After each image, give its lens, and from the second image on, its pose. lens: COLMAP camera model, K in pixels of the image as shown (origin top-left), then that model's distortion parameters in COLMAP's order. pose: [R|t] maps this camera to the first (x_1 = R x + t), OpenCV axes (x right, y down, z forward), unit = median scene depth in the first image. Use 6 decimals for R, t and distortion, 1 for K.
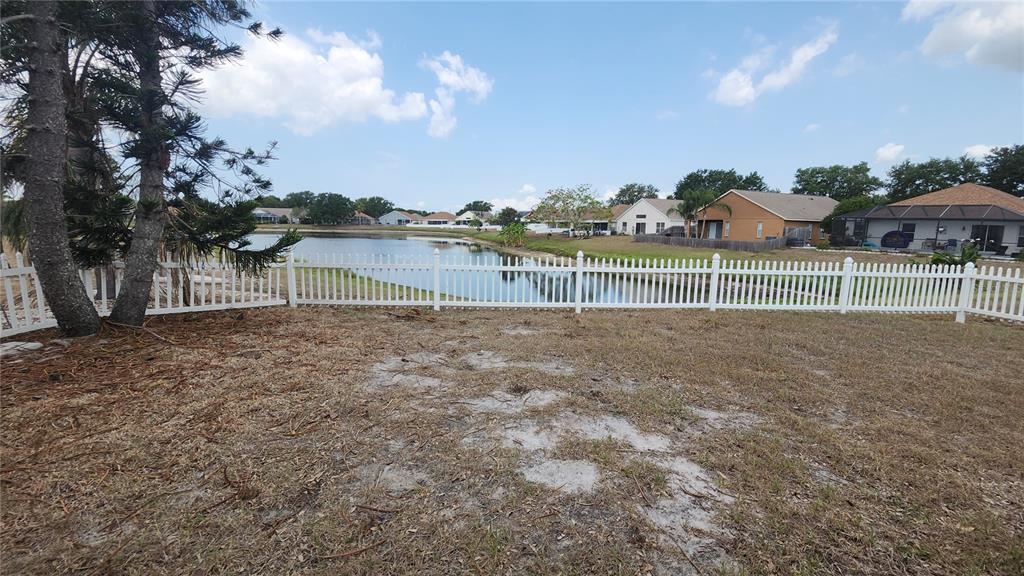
lens RADIAL K [[401.8, 0, 510.8], [0, 401.8, 280.9], [0, 0, 1]] dist [-0.016347, -0.000414]
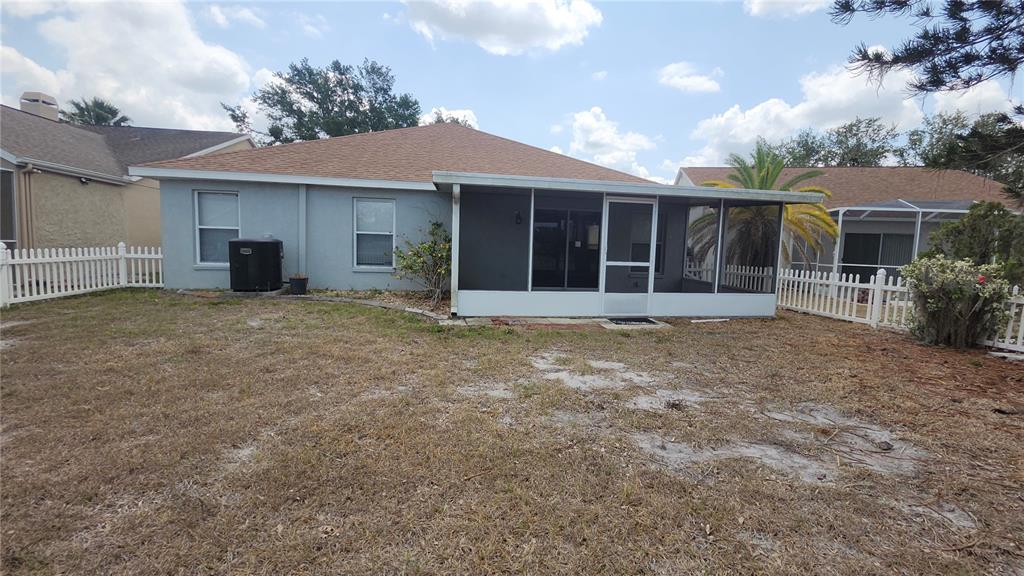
lens RADIAL K [[401.8, 0, 510.8], [0, 401.8, 280.9], [0, 0, 1]] dist [-0.016347, -0.000414]
pose [[-0.995767, -0.041332, -0.082095, 0.571006], [-0.058914, 0.972594, 0.224922, -0.245743], [0.070549, 0.228807, -0.970912, 2.058030]]
